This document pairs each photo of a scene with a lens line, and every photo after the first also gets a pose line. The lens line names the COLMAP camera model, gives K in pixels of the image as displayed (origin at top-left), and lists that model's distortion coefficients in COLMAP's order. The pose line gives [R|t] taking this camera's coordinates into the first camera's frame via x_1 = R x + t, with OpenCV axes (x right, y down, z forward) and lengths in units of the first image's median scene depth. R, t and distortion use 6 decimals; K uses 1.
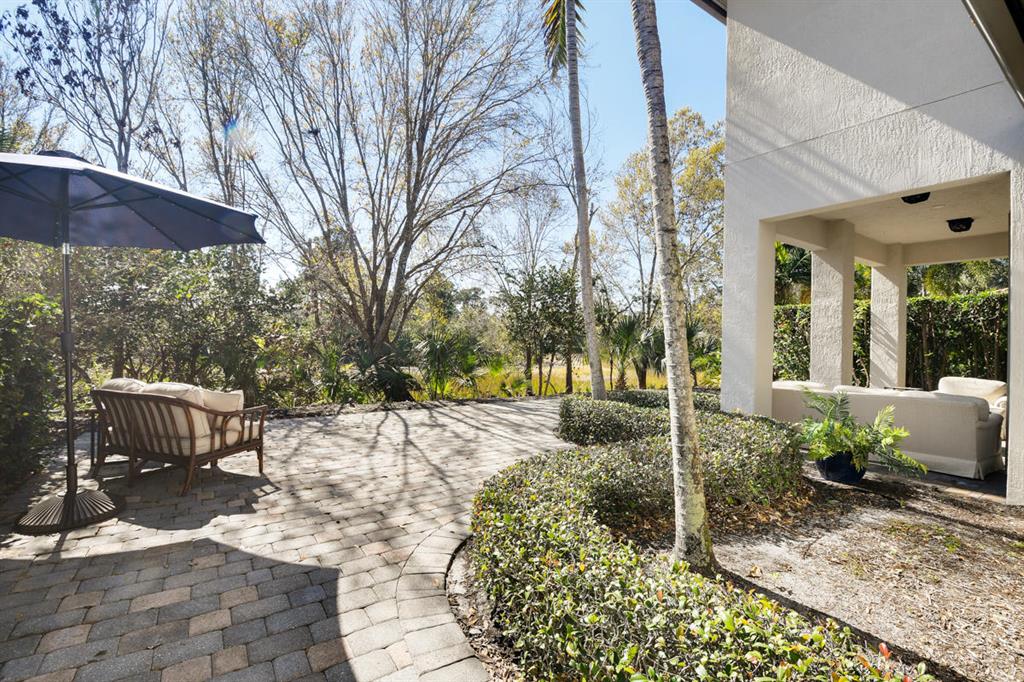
lens RADIAL K [[446.0, 0, 512.0], [0, 446.0, 341.0], [0, 0, 1]] dist [0.000668, -0.000647]
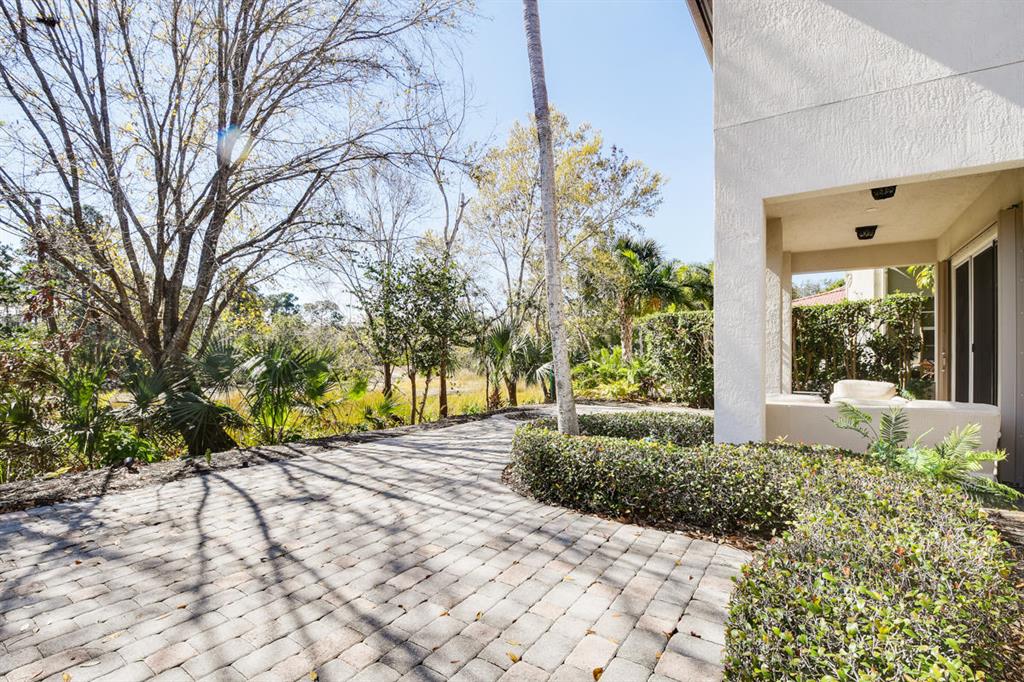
lens RADIAL K [[471.6, 0, 535.3], [0, 471.6, 351.6], [0, 0, 1]] dist [-0.004494, -0.009138]
pose [[0.924240, -0.017182, 0.381425, -0.067792], [0.017280, 0.999846, 0.003169, -0.001634], [-0.381420, 0.003662, 0.924394, 0.159796]]
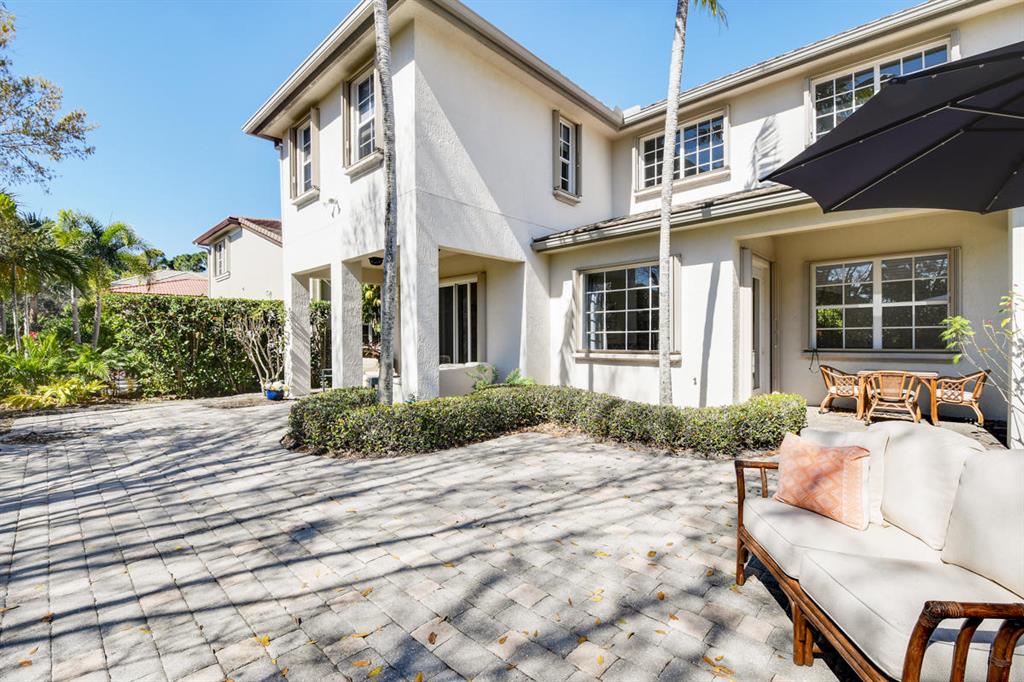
lens RADIAL K [[446.0, 0, 512.0], [0, 446.0, 341.0], [0, 0, 1]] dist [0.000668, -0.000647]
pose [[-0.190501, -0.026077, 0.981341, -0.331982], [0.000580, 0.999644, 0.026676, -0.010738], [-0.981687, 0.005651, -0.190418, 0.439457]]
